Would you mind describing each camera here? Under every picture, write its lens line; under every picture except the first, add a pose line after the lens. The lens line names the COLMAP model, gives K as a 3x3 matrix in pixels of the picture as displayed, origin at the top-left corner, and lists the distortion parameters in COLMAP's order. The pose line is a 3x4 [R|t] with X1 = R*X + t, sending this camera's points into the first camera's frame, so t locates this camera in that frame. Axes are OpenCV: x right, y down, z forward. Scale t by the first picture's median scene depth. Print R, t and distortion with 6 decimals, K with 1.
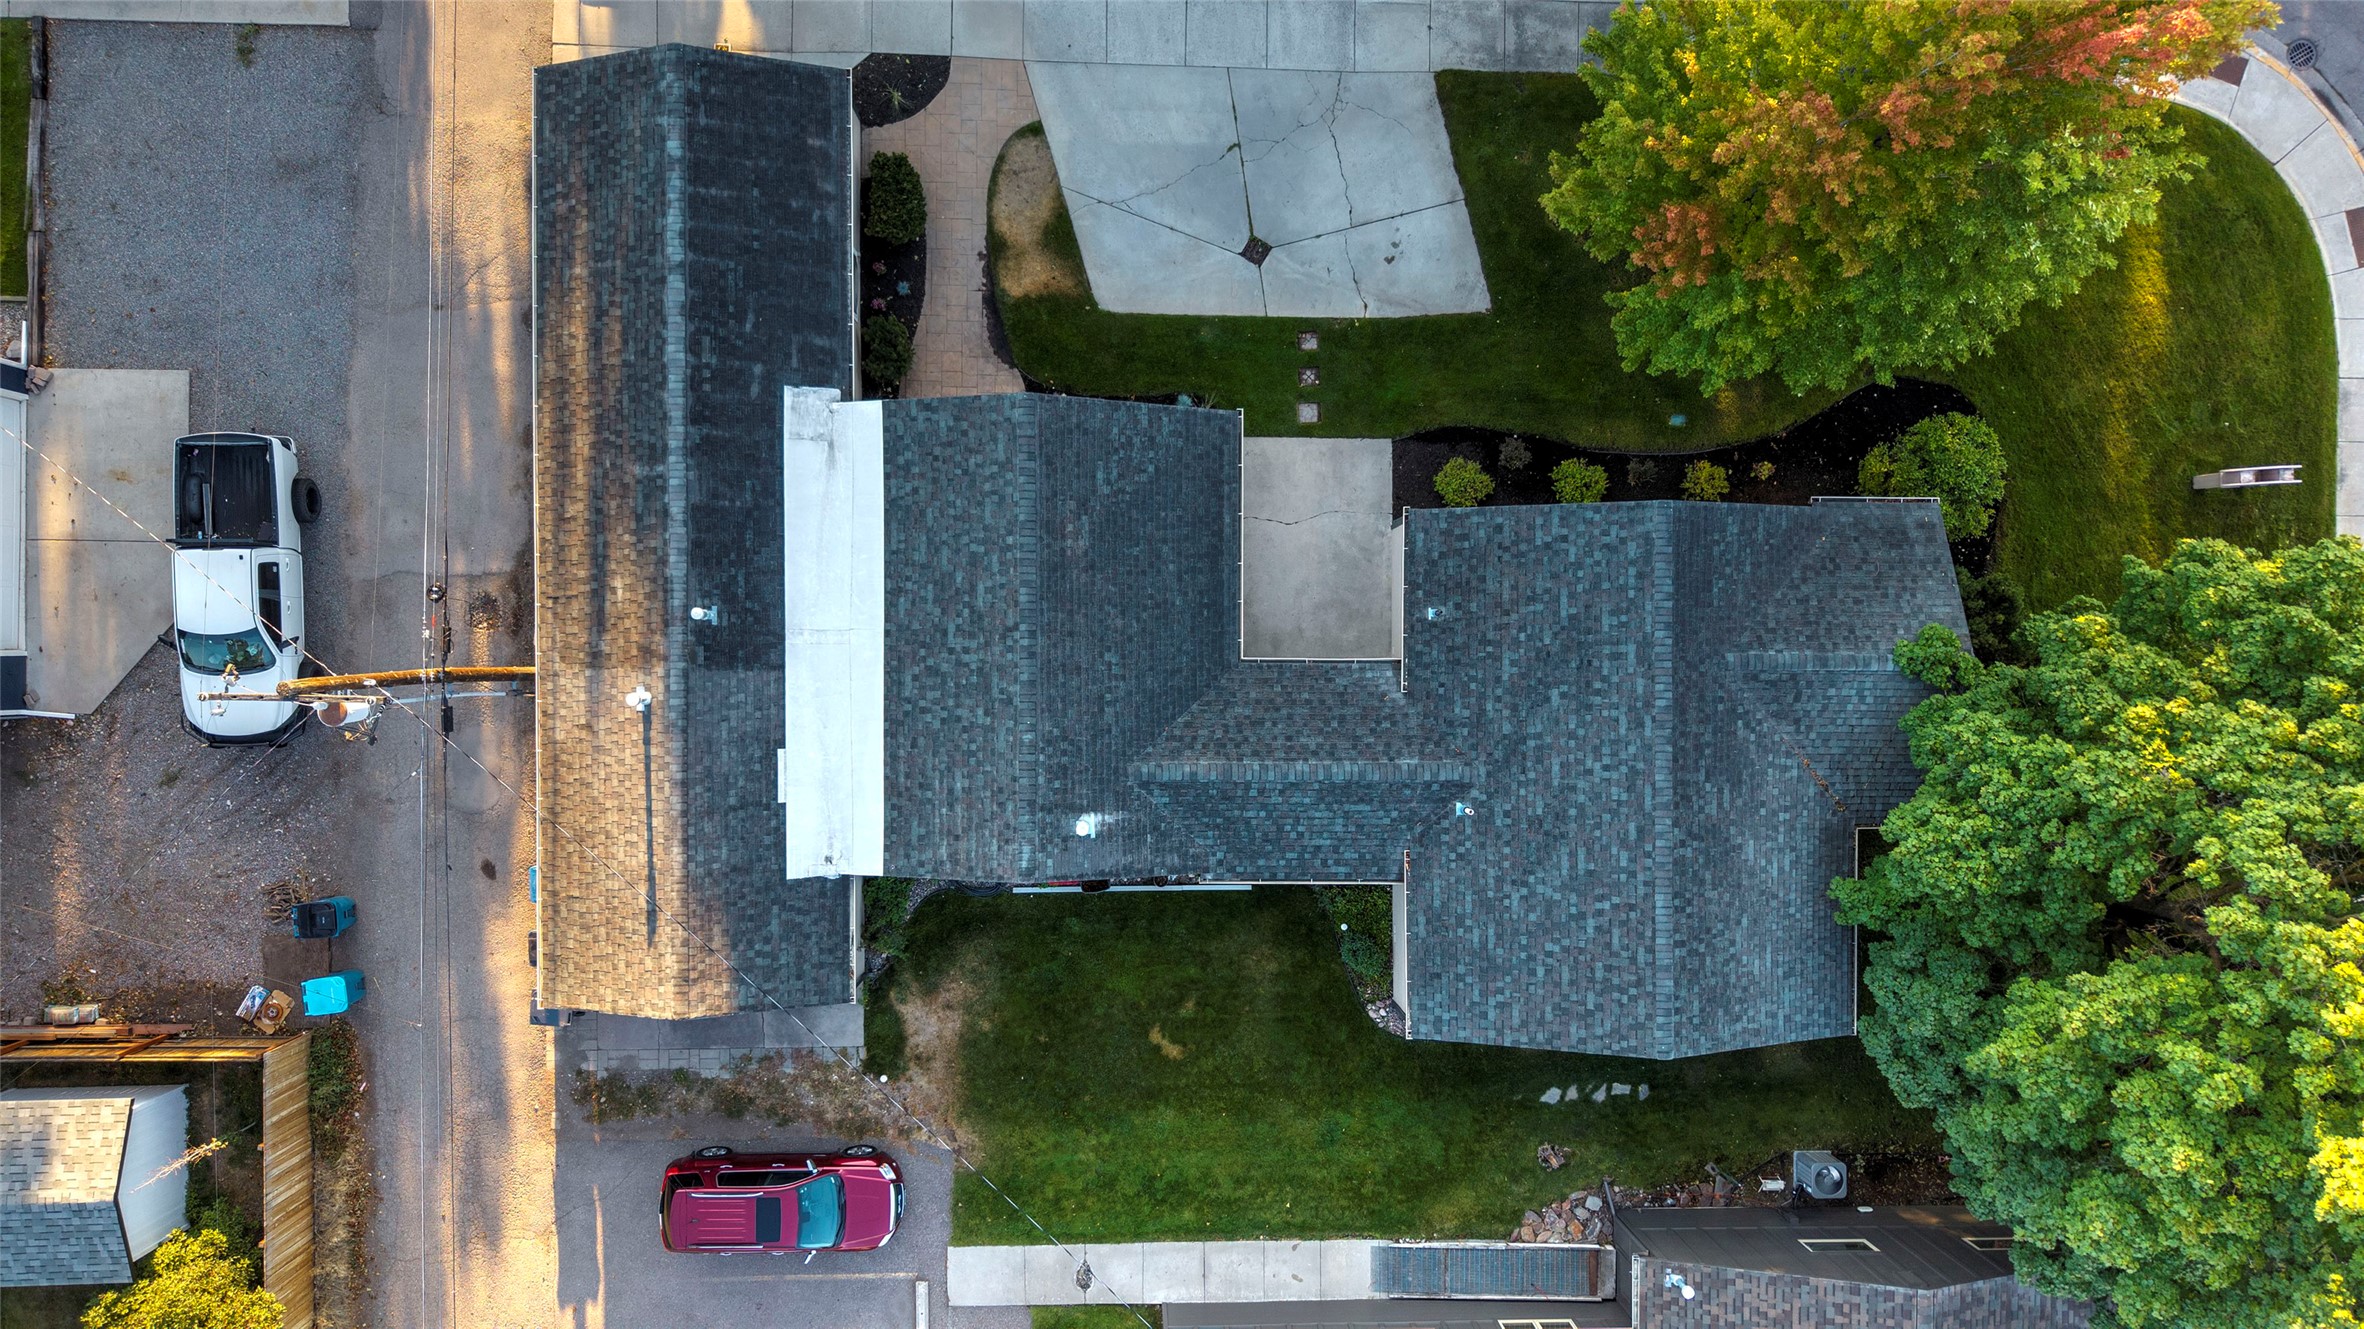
lens RADIAL K [[1587.2, 0, 1184.4], [0, 1587.2, 673.8], [0, 0, 1]] dist [0.028679, -0.034151]
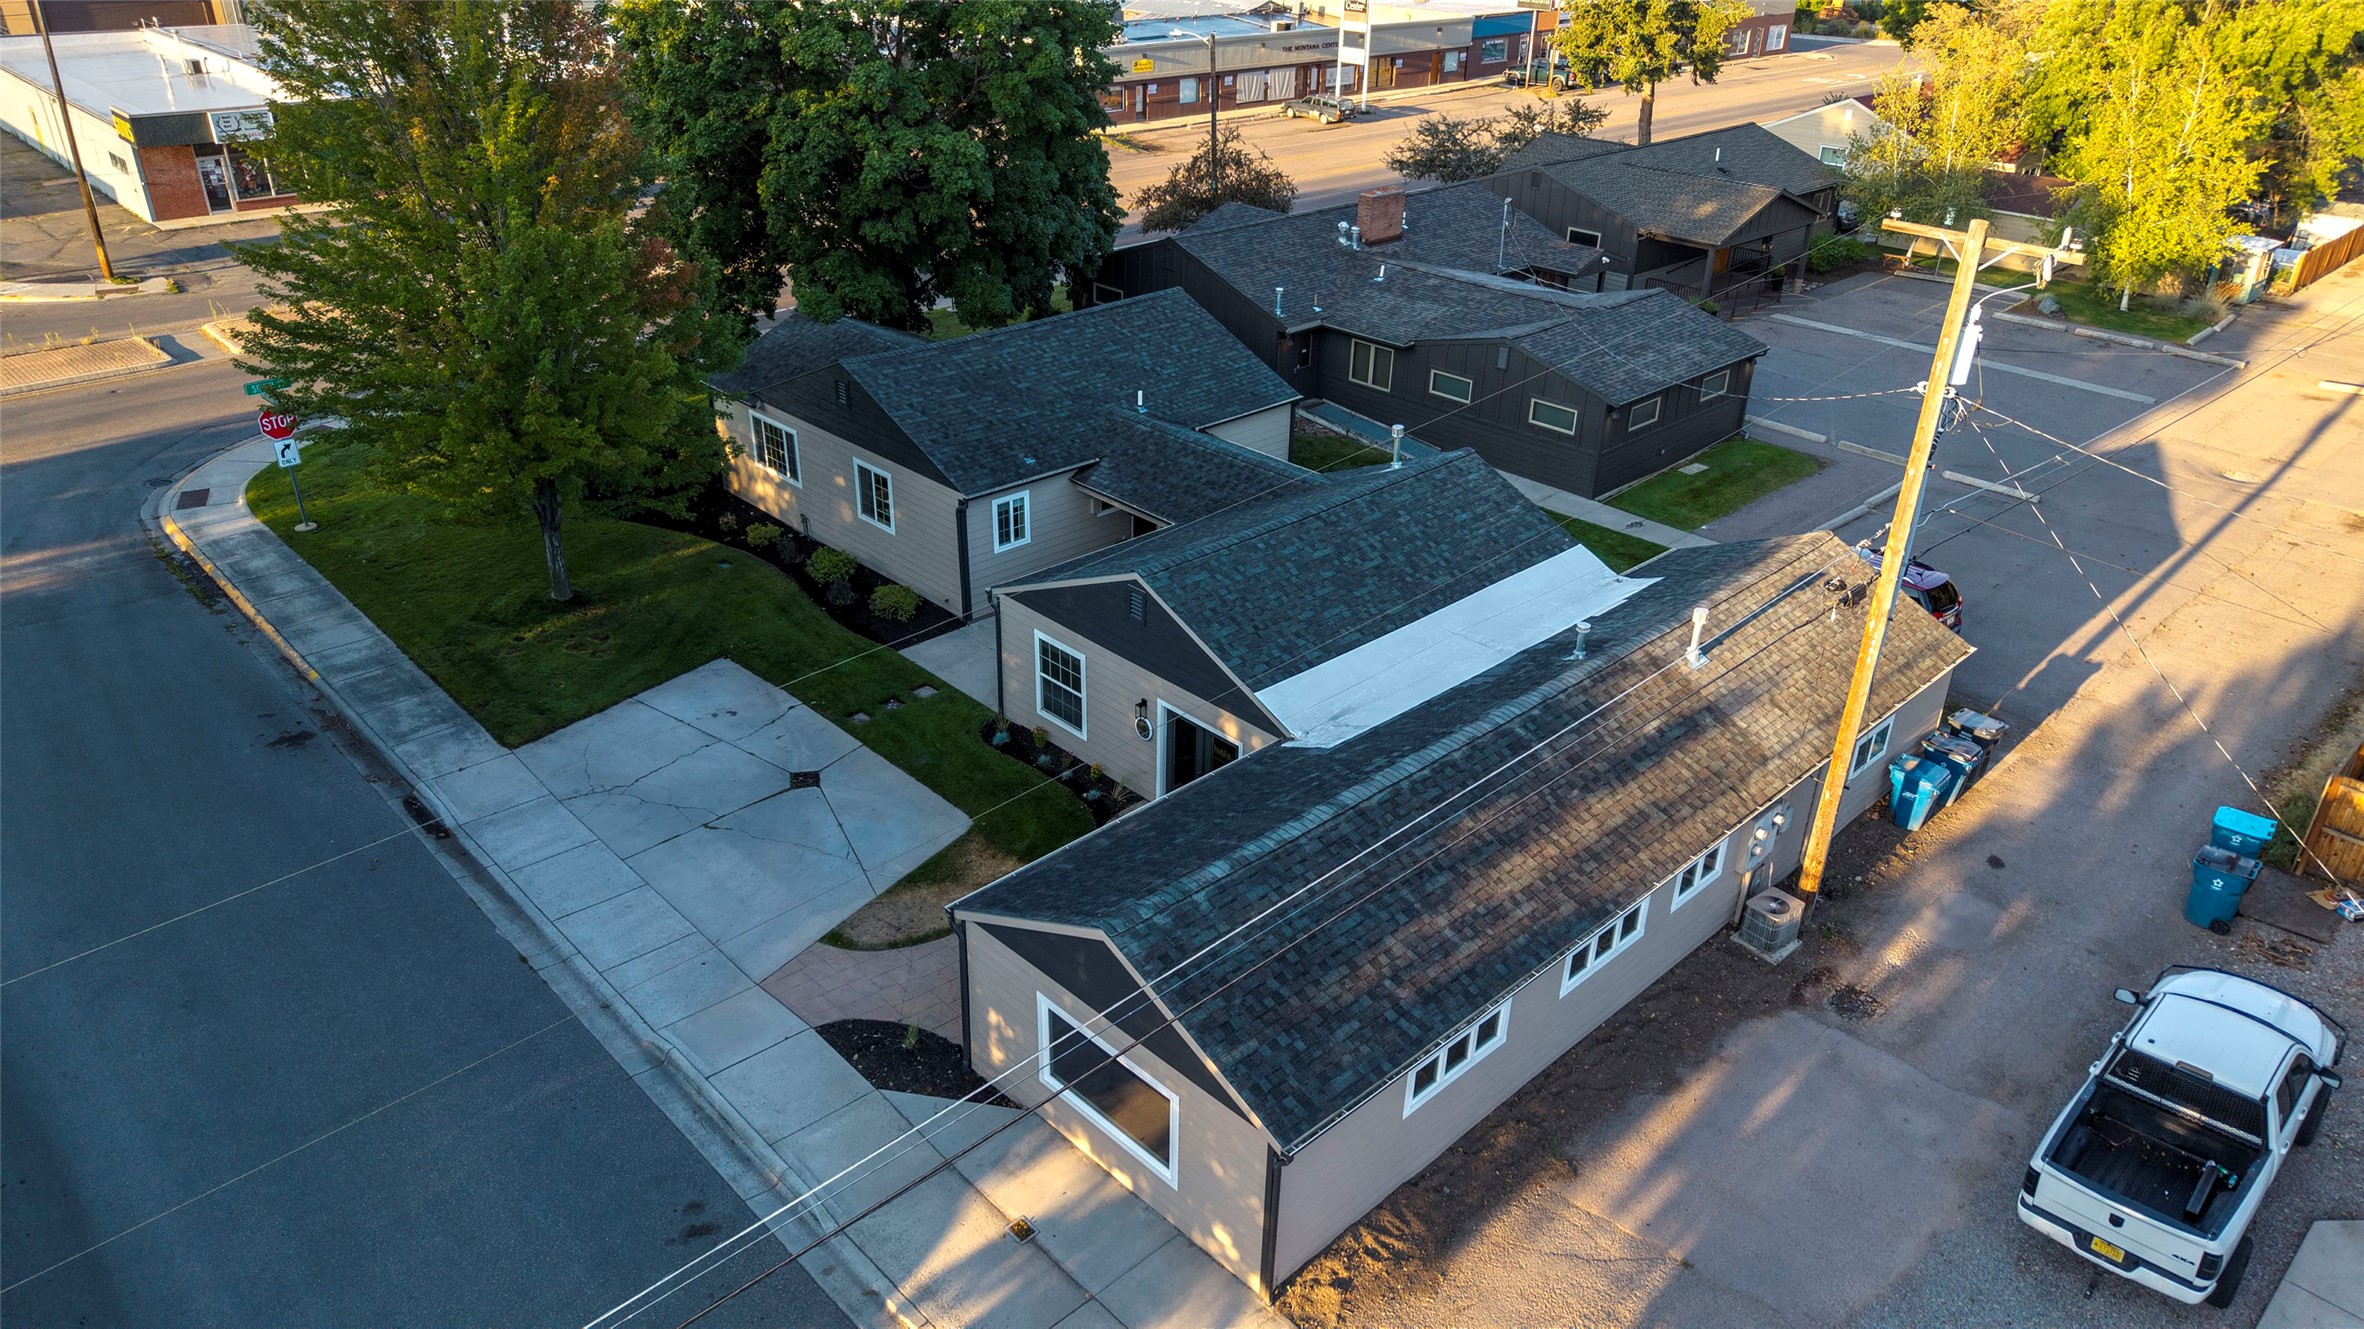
lens RADIAL K [[1587.2, 0, 1184.4], [0, 1587.2, 673.8], [0, 0, 1]] dist [0.028679, -0.034151]
pose [[-0.694128, -0.385032, 0.608224, -0.603646], [0.718639, -0.321631, 0.616532, -0.638647], [-0.041760, 0.865045, 0.499952, 0.525590]]
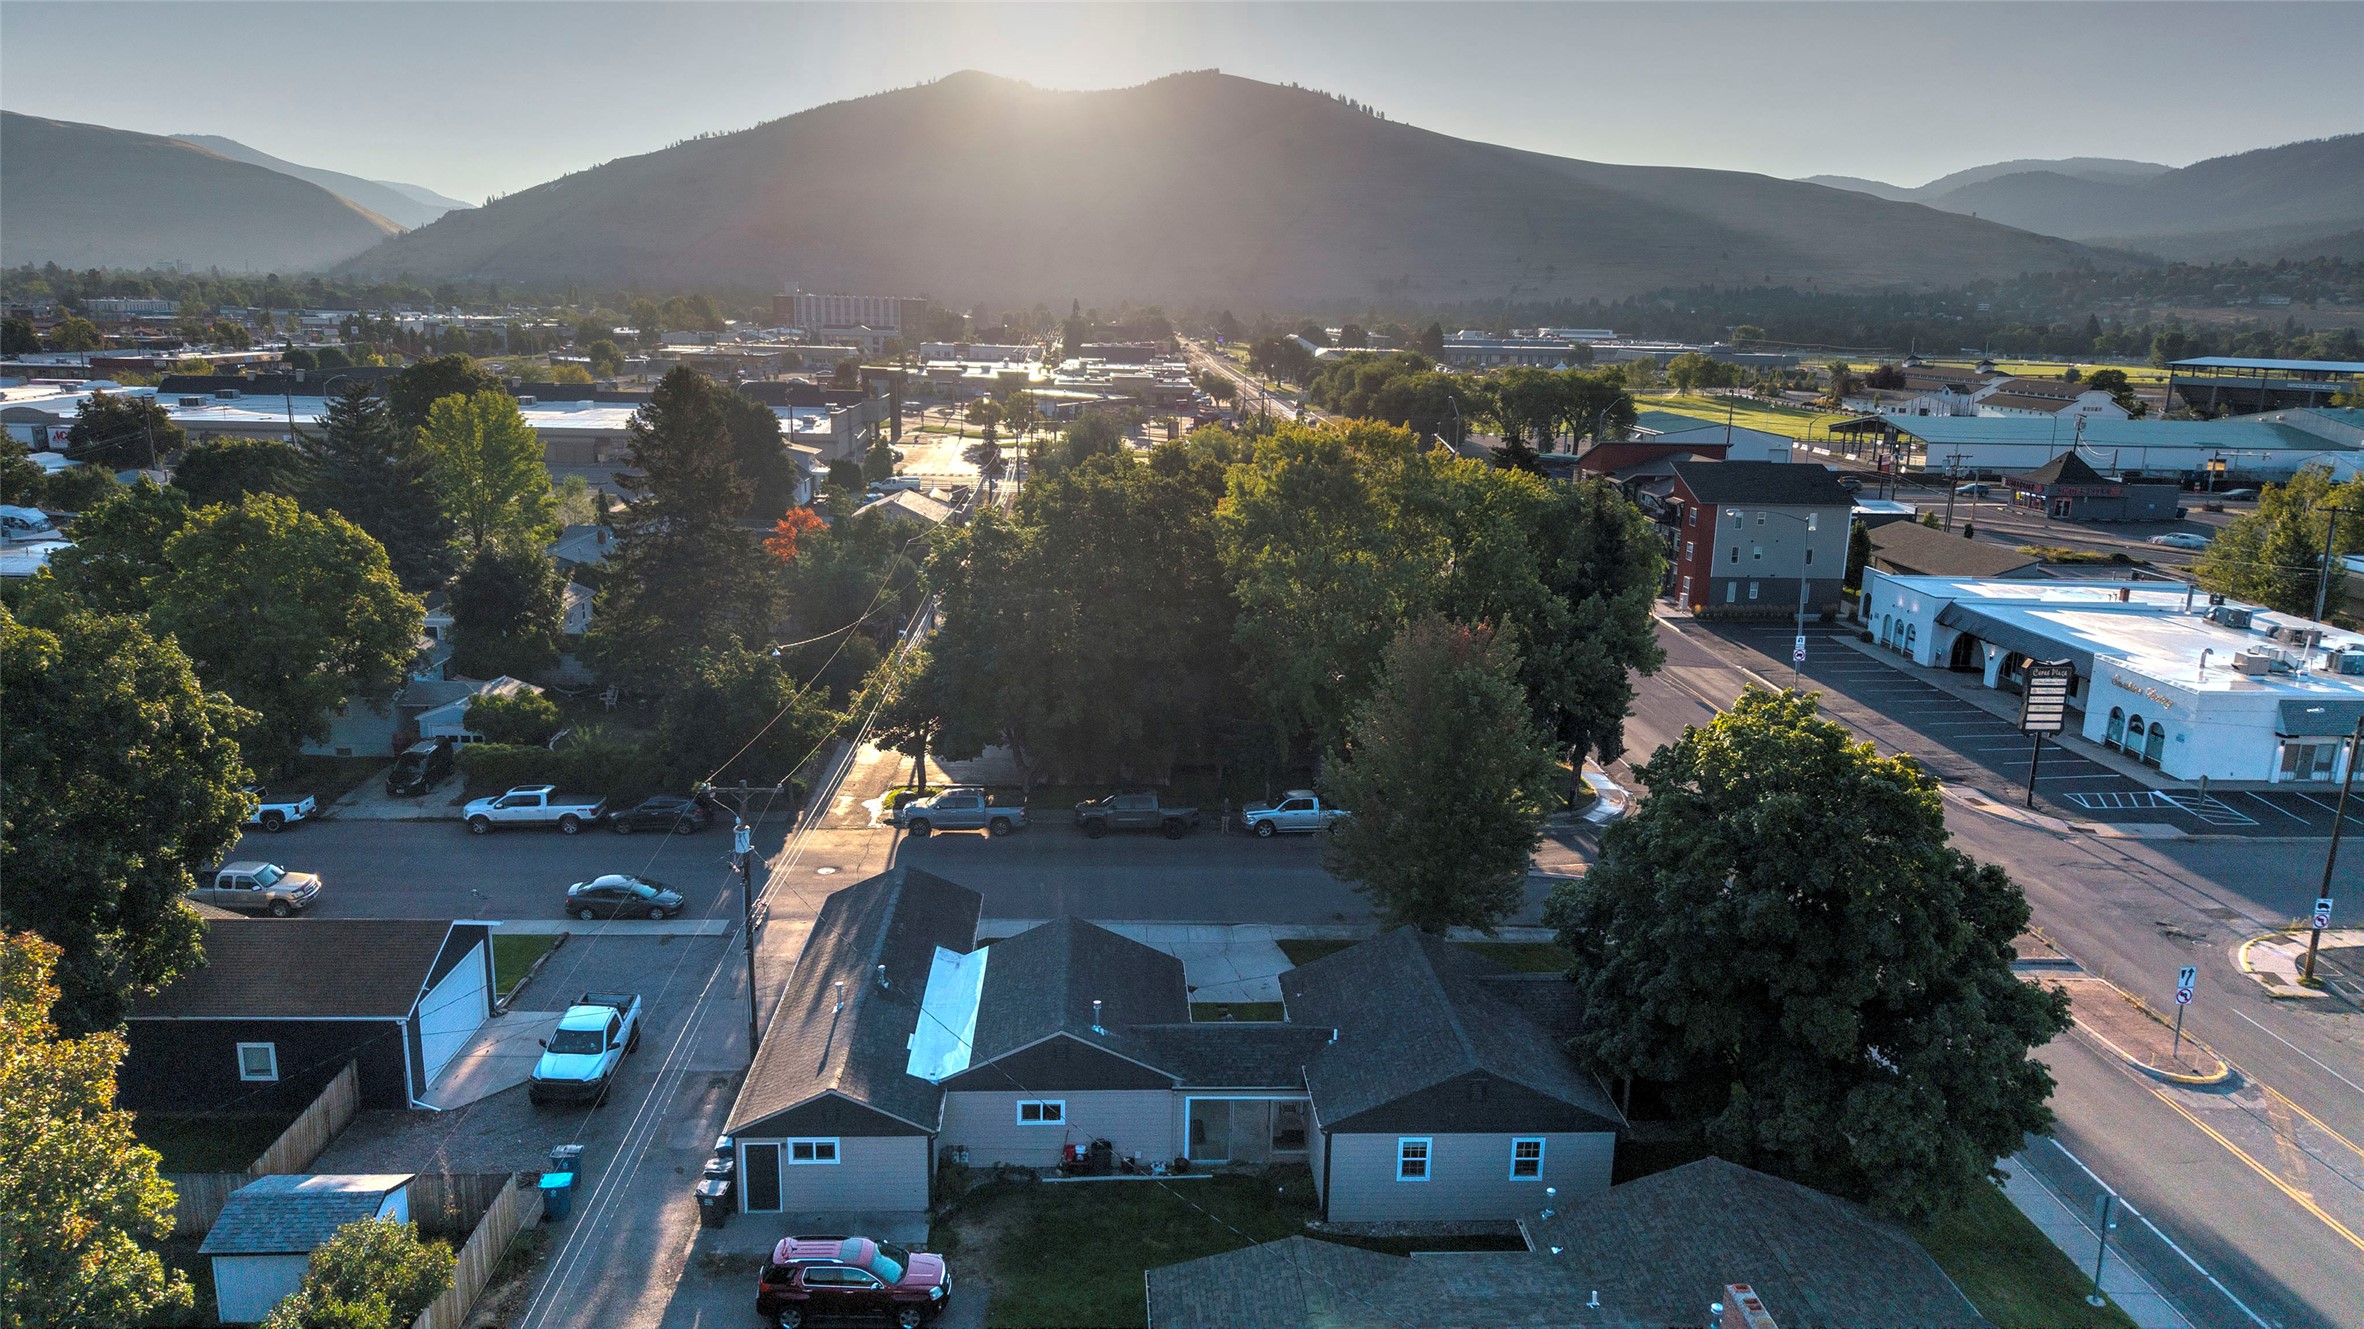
lens RADIAL K [[1584.3, 0, 1192.9], [0, 1584.3, 649.3], [0, 0, 1]] dist [0.033679, -0.035474]
pose [[0.998057, -0.031665, 0.053659, -0.036553], [0.059046, 0.205807, -0.976810, 1.448501], [0.019887, 0.978080, 0.207277, 0.250015]]
